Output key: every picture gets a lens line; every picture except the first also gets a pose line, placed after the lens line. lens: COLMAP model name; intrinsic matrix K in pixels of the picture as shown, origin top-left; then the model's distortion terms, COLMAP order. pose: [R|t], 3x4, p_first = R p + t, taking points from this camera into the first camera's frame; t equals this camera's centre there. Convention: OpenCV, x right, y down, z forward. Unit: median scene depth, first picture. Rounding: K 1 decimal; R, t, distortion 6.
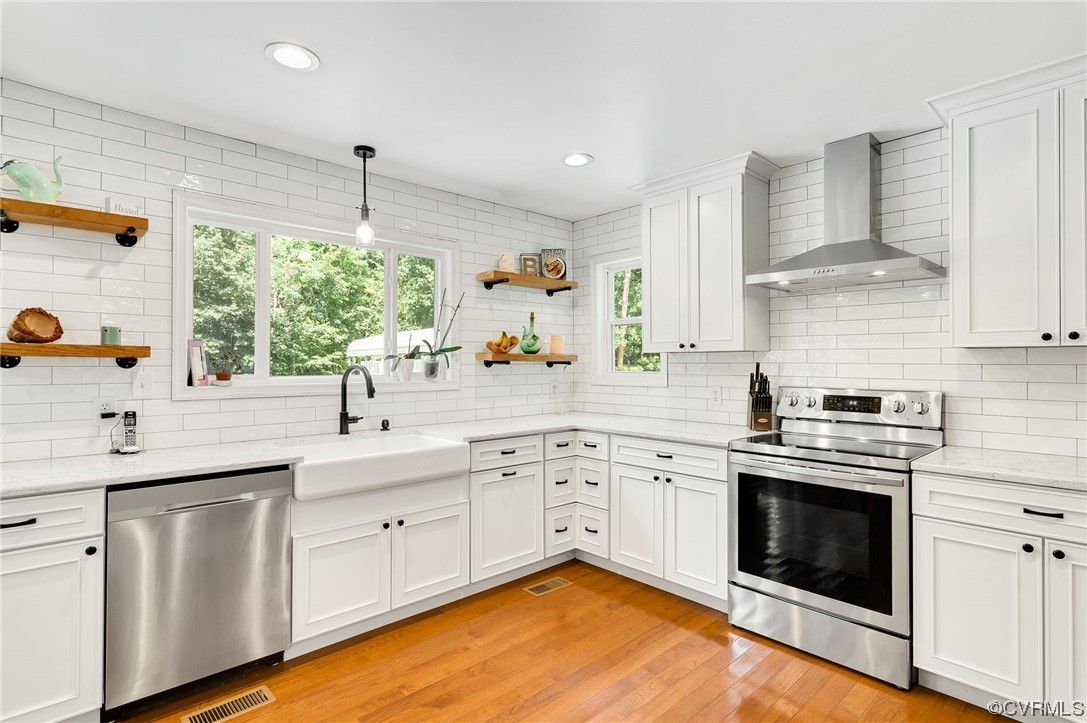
lens RADIAL K [[532.5, 0, 543.8], [0, 532.5, 360.3], [0, 0, 1]] dist [0.001280, 0.000284]
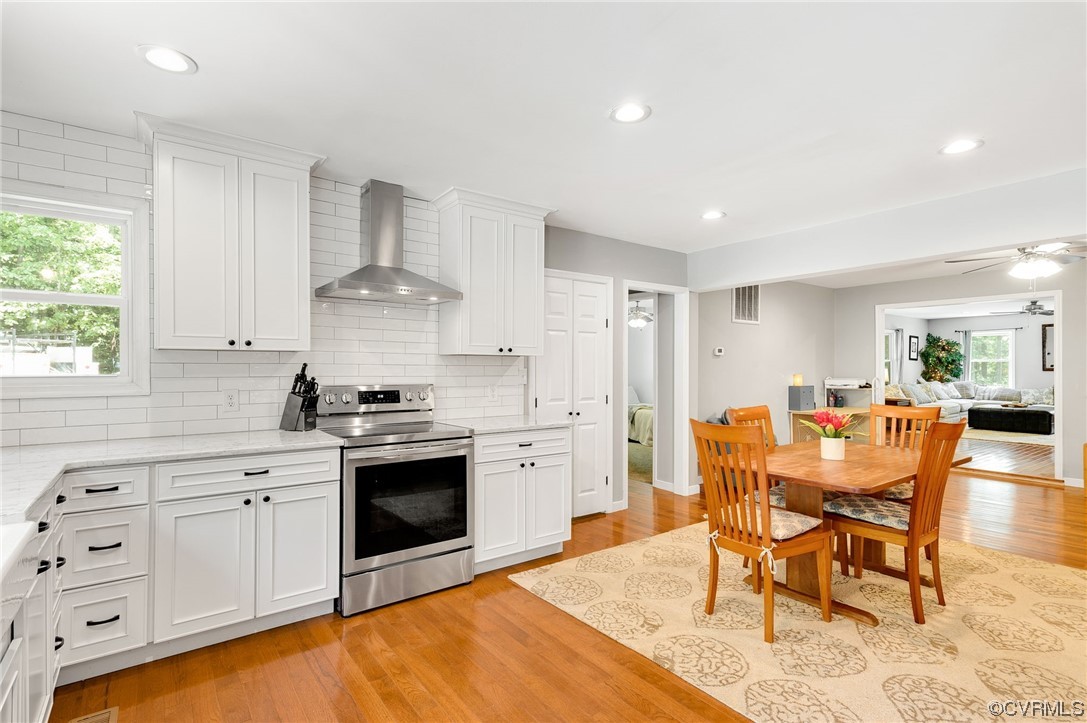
lens RADIAL K [[532.5, 0, 544.7], [0, 532.5, 364.9], [0, 0, 1]] dist [0.001280, 0.000284]
pose [[0.103443, 0.002371, 0.994633, -0.599036], [-0.009565, 0.999953, -0.001389, 0.004684], [-0.994589, -0.009370, 0.103461, 0.481619]]
